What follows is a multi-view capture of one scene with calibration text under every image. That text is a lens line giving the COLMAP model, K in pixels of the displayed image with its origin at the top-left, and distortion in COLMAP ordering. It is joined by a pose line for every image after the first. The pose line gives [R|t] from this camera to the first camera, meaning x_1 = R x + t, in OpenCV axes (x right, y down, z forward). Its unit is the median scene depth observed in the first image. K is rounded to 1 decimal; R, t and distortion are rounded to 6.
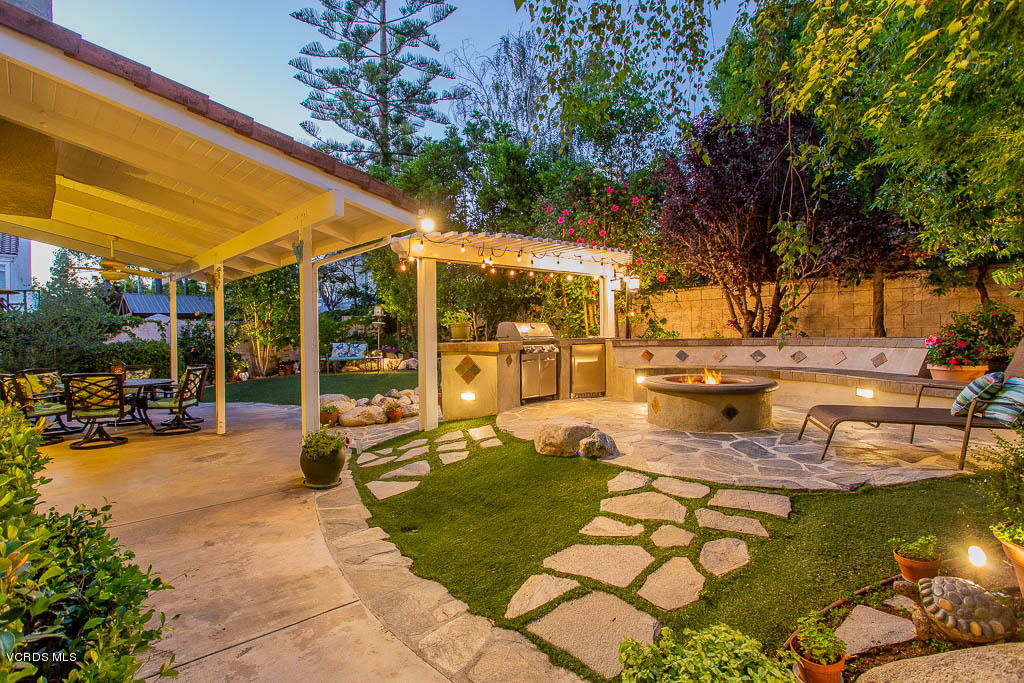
lens RADIAL K [[481.2, 0, 512.5], [0, 481.2, 339.1], [0, 0, 1]] dist [-0.000662, 0.001973]
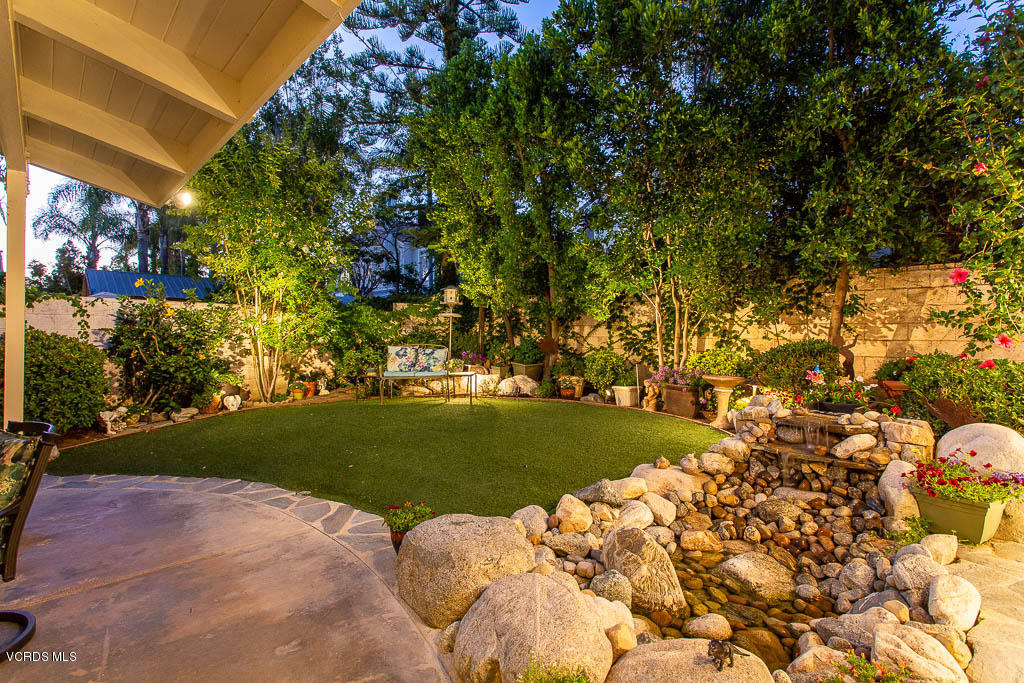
lens RADIAL K [[481.2, 0, 503.8], [0, 481.2, 337.7], [0, 0, 1]] dist [-0.000662, 0.001973]
pose [[0.999076, 0.025141, -0.034844, -0.218794], [-0.025396, 0.999654, -0.006901, -0.001299], [0.034659, 0.007780, 0.999369, 0.437545]]
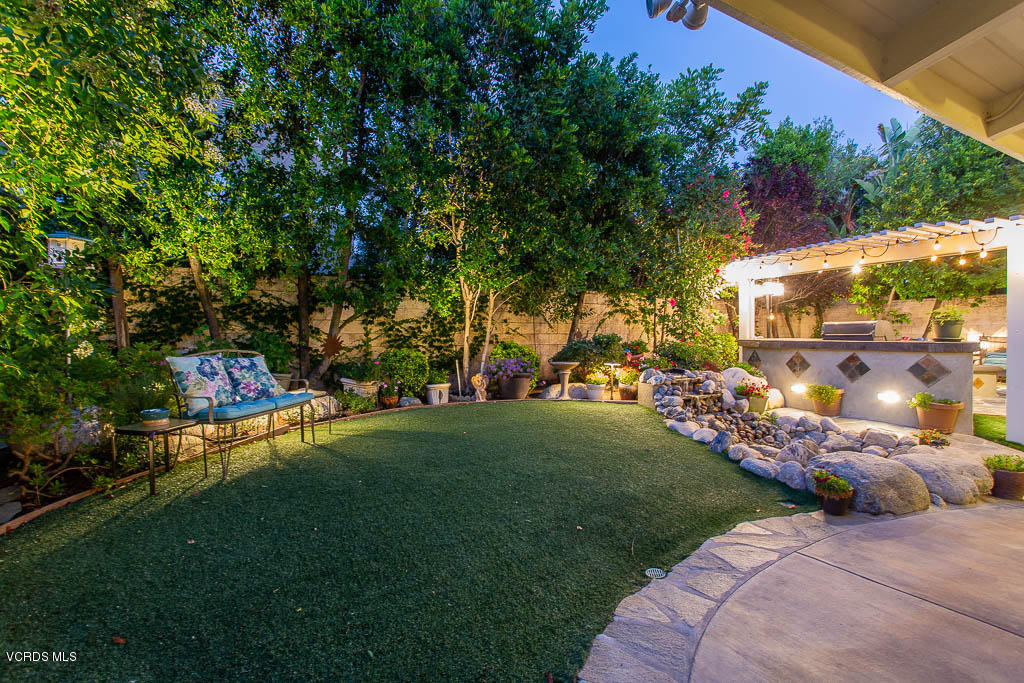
lens RADIAL K [[481.2, 0, 509.0], [0, 481.2, 338.7], [0, 0, 1]] dist [-0.000662, 0.001973]
pose [[0.283031, 0.006296, 0.959090, -0.580309], [0.004717, 0.999957, -0.007956, 0.001058], [-0.959099, 0.006776, 0.282989, 0.753261]]
